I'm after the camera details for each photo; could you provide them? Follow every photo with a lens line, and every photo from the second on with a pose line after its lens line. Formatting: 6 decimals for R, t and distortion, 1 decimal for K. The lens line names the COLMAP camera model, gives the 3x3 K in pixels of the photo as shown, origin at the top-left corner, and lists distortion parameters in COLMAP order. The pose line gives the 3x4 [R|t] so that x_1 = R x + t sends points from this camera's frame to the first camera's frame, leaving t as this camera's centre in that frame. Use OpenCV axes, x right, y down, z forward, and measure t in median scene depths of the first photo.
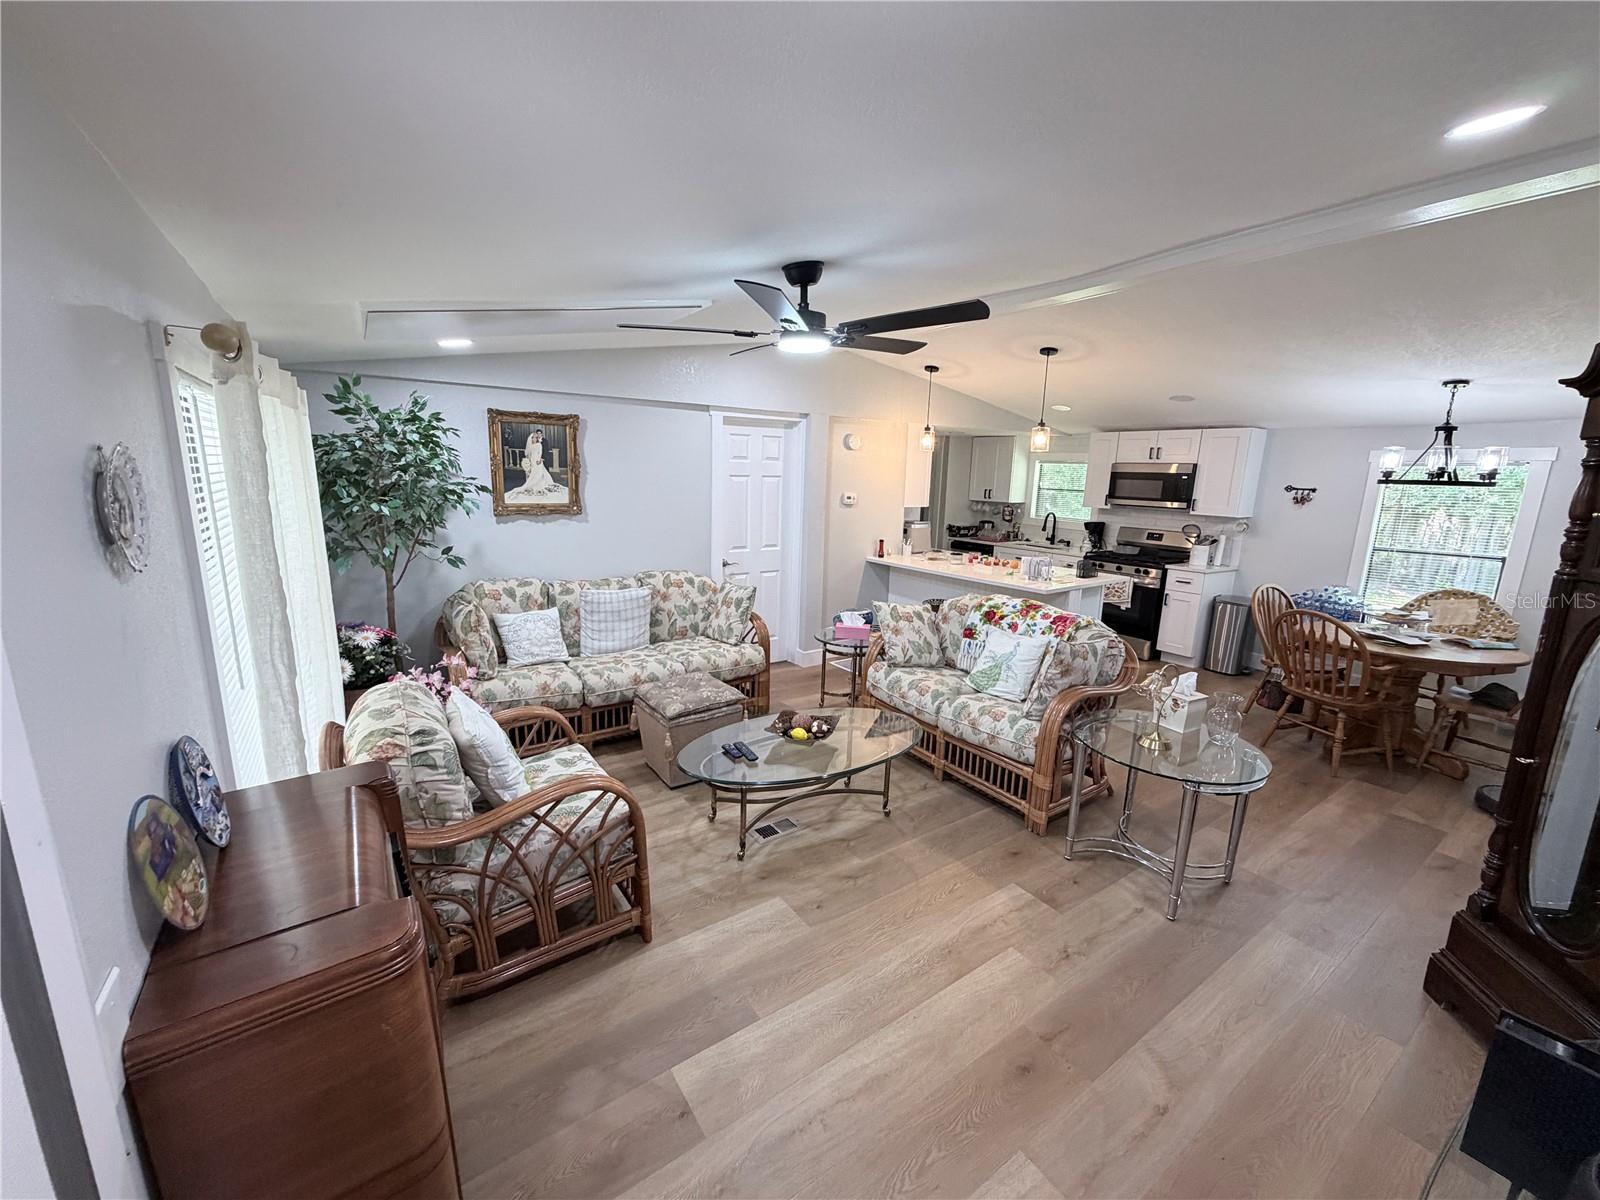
lens RADIAL K [[636.4, 0, 794.7], [0, 636.4, 601.8], [0, 0, 1]] dist [0.000898, -0.000477]
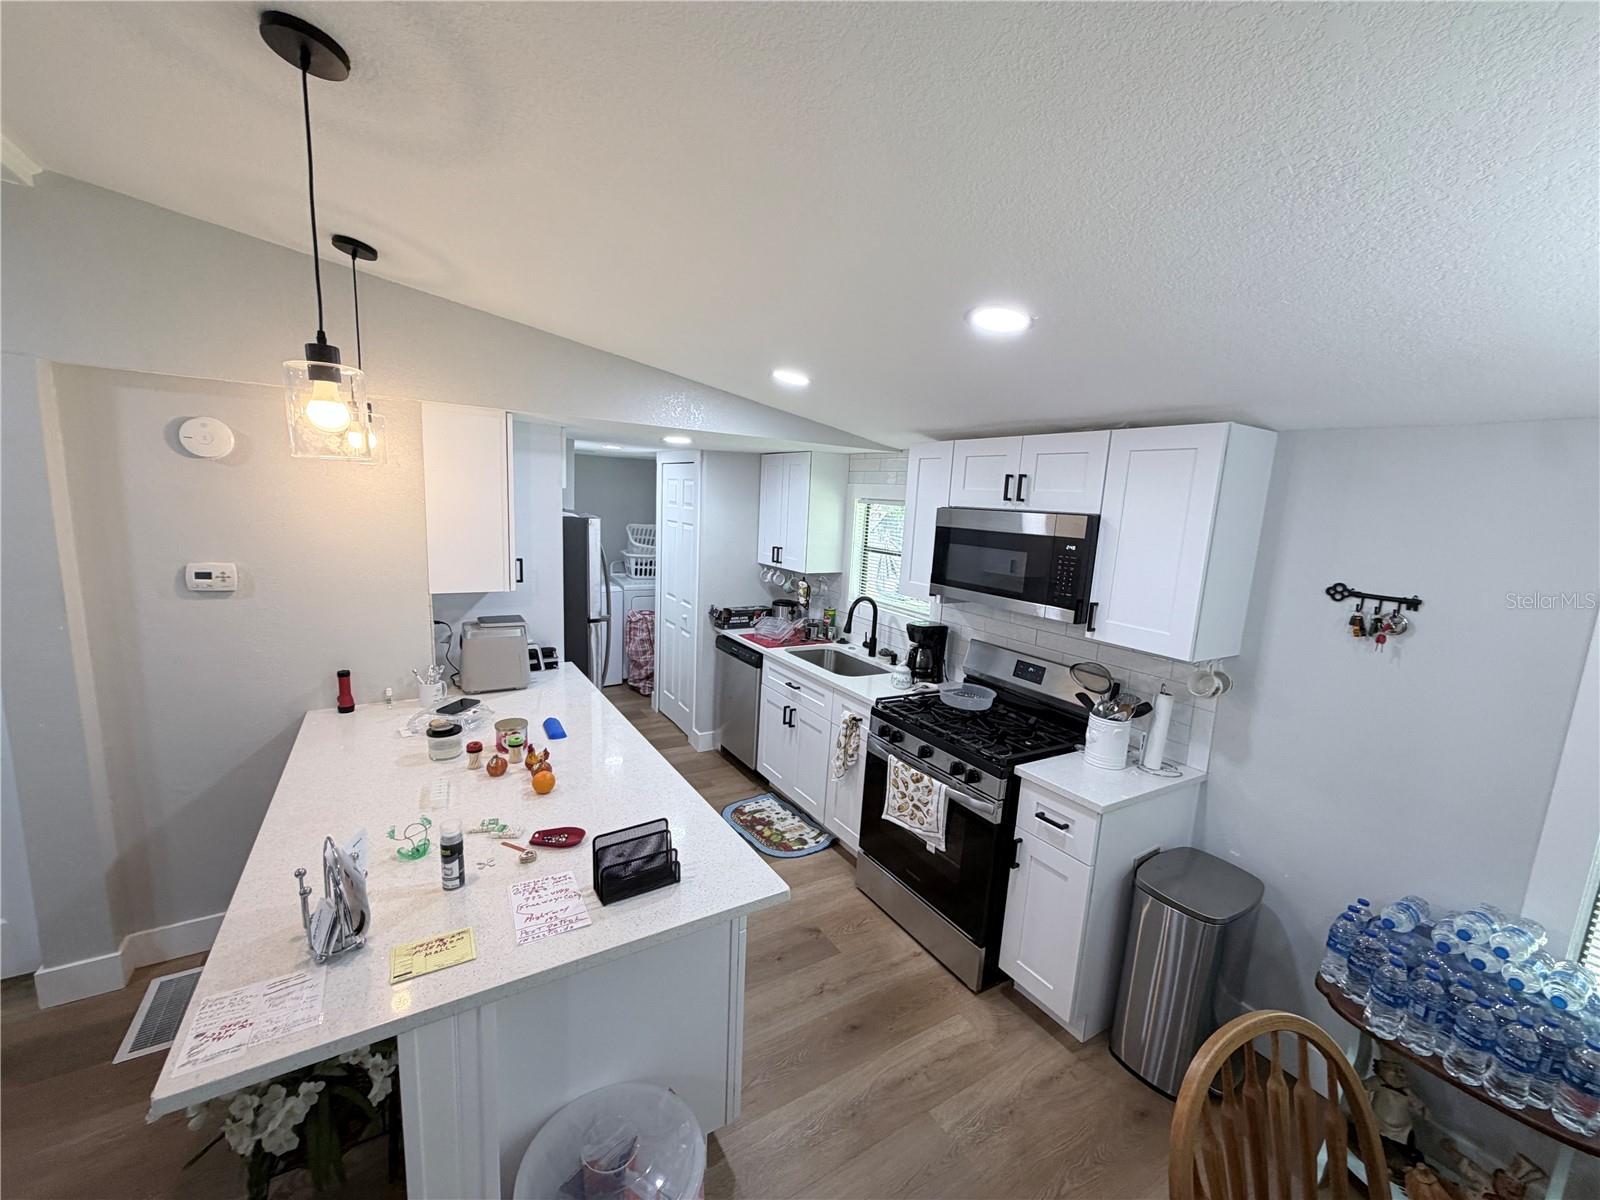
lens RADIAL K [[636.4, 0, 795.9], [0, 636.4, 603.2], [0, 0, 1]] dist [0.000898, -0.000477]
pose [[0.998381, 0.034812, -0.044983, 0.455535], [-0.036825, 0.998321, -0.044722, -0.135148], [0.043350, 0.046306, 0.997986, 0.587695]]
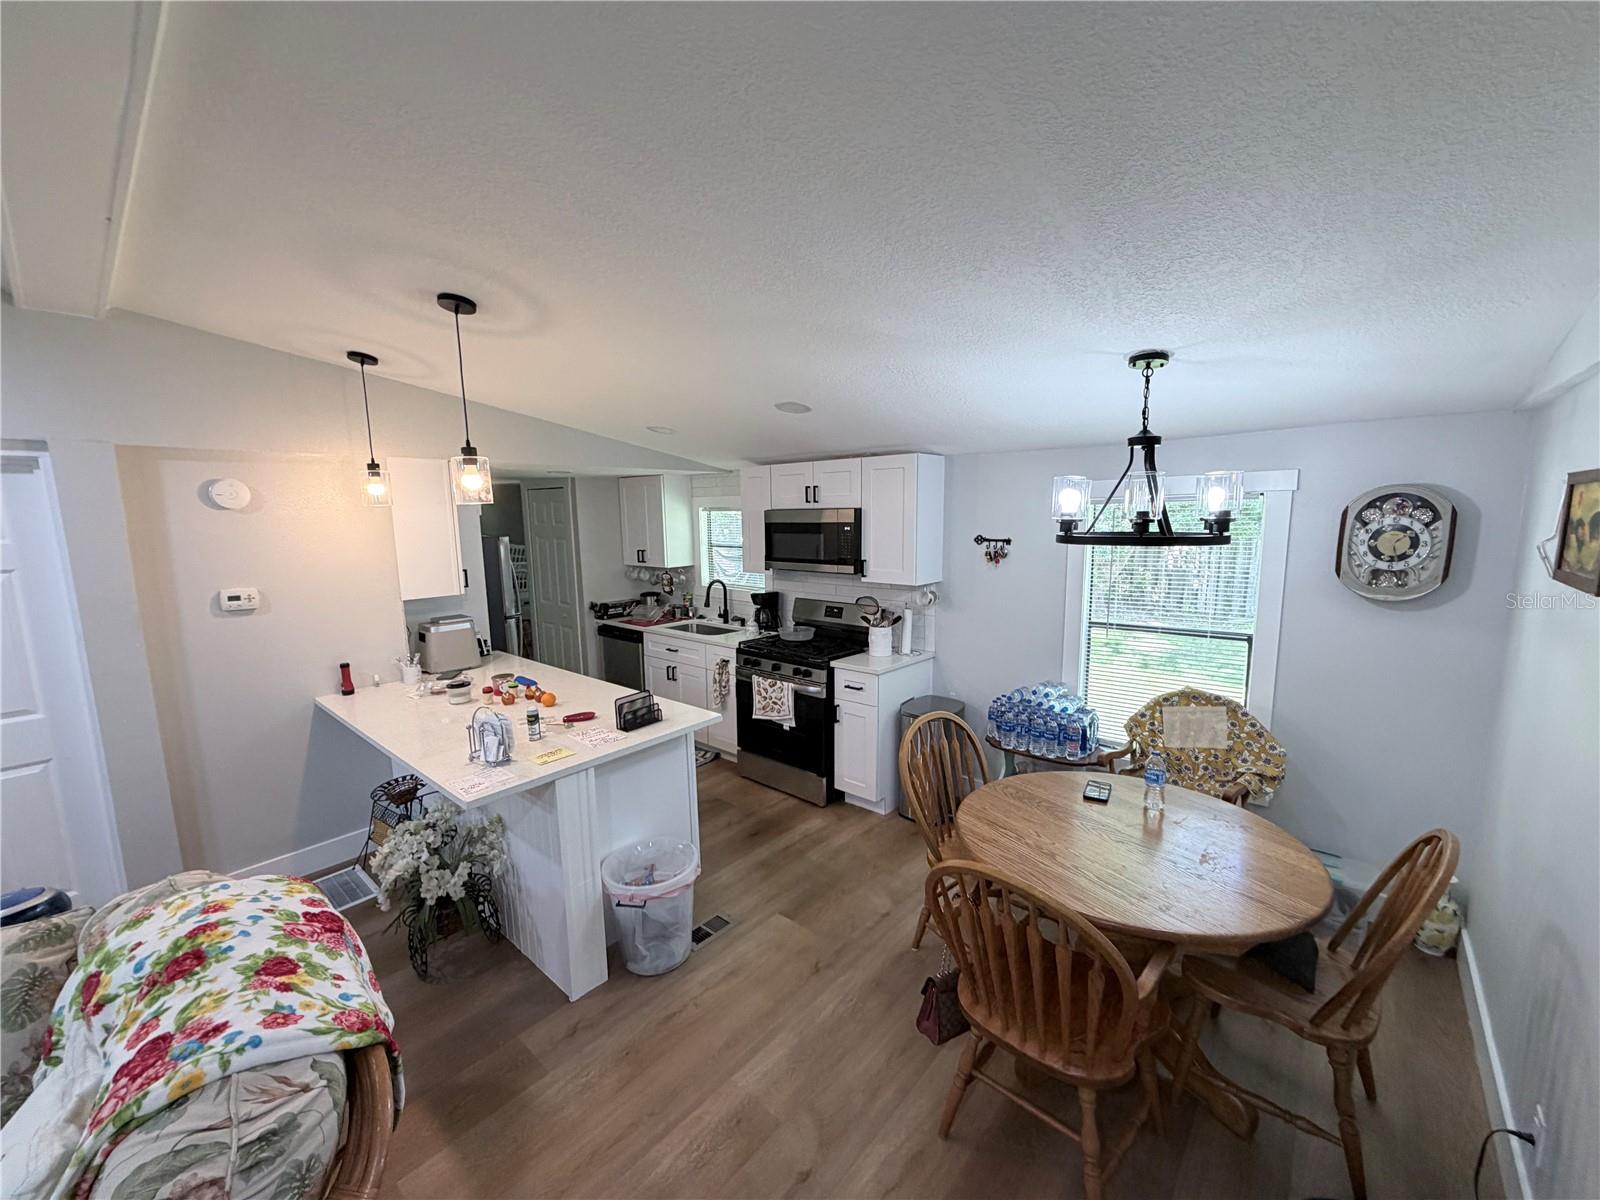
lens RADIAL K [[636.4, 0, 795.5], [0, 636.4, 602.6], [0, 0, 1]] dist [0.000898, -0.000477]
pose [[0.968960, -0.073960, 0.235895, 0.392755], [0.088409, 0.994765, -0.051257, -0.087324], [-0.230869, 0.070521, 0.970426, 0.362338]]
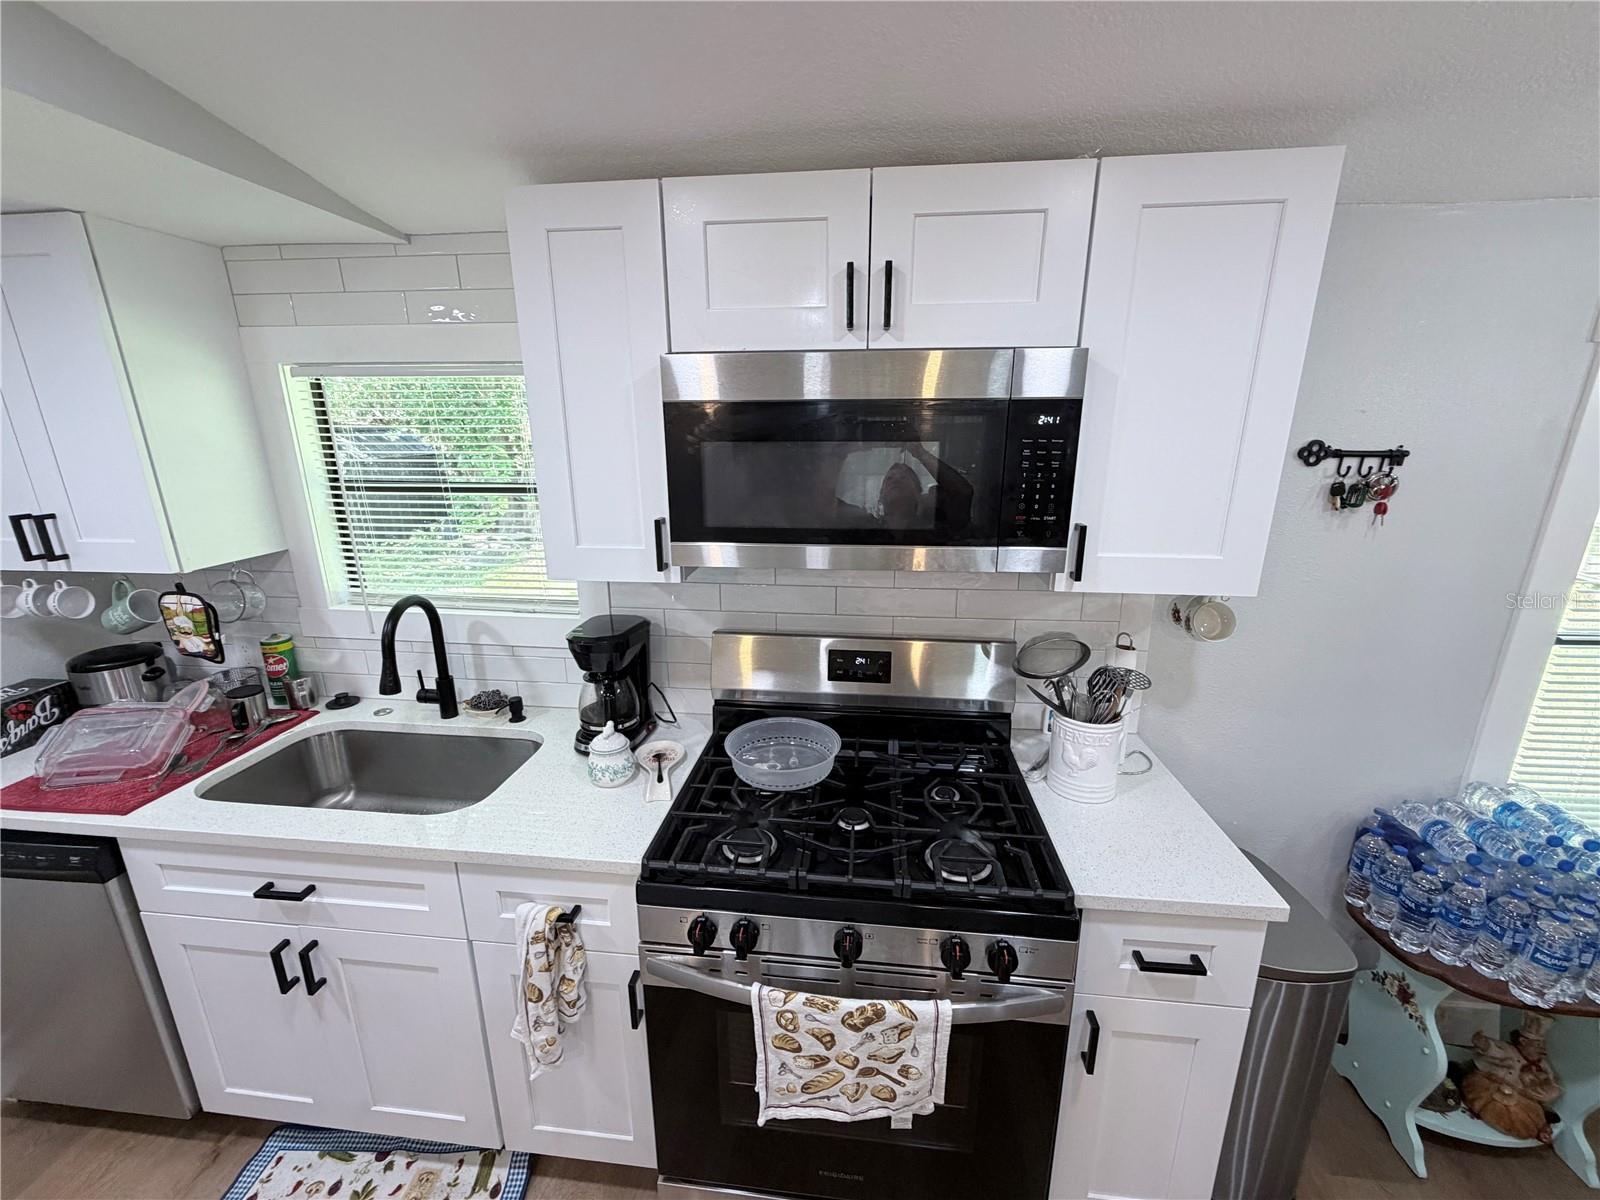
lens RADIAL K [[636.4, 0, 794.3], [0, 636.4, 601.3], [0, 0, 1]] dist [0.000898, -0.000477]
pose [[0.653603, -0.231834, 0.720455, 0.407267], [0.174989, 0.972426, 0.154164, -0.184346], [-0.736330, 0.025310, 0.676149, 0.922257]]
